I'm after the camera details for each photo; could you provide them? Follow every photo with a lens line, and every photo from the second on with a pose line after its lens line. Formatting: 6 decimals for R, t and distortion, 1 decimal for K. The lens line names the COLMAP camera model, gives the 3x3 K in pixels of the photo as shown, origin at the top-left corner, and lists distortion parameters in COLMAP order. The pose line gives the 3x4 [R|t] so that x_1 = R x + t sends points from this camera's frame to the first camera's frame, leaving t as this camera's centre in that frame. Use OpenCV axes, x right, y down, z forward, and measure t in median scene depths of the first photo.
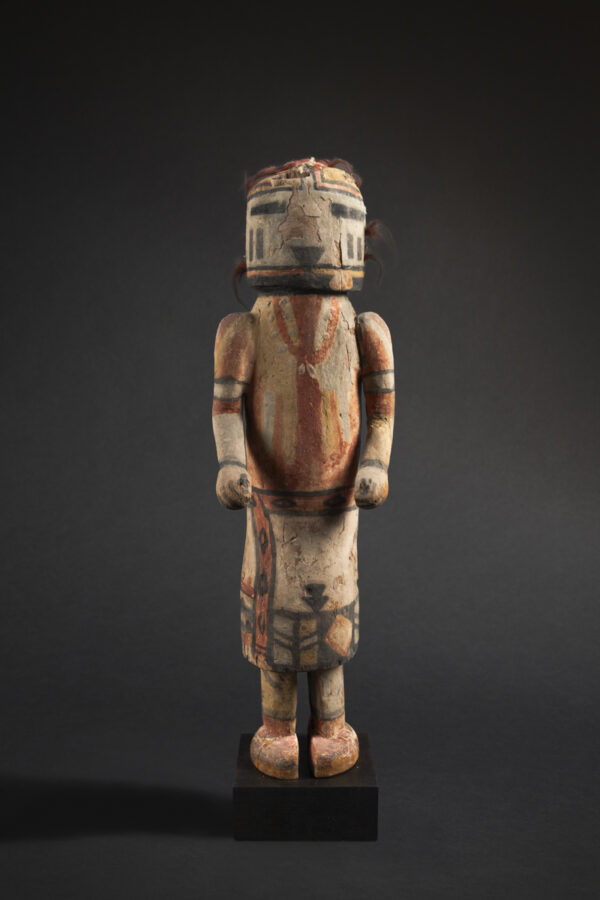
lens RADIAL K [[939.5, 0, 300.0], [0, 939.5, 450.0], [0, 0, 1]] dist [-0.027023, -0.004463]
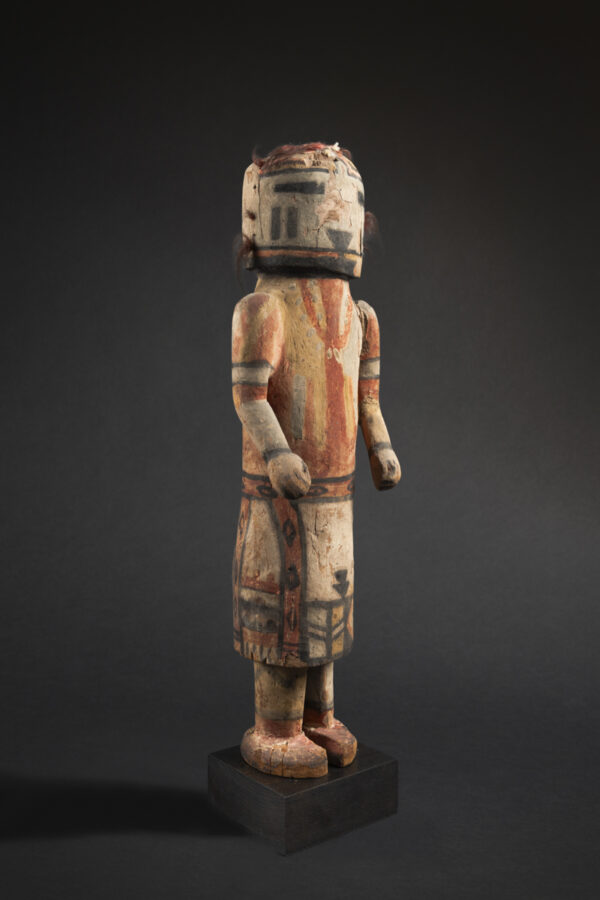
lens RADIAL K [[939.5, 0, 300.0], [0, 939.5, 450.0], [0, 0, 1]] dist [-0.027023, -0.004463]
pose [[0.781816, -0.037684, 0.622369, -0.638320], [0.058084, 0.998233, -0.012523, 0.026061], [-0.620798, 0.045940, 0.782623, 0.246842]]
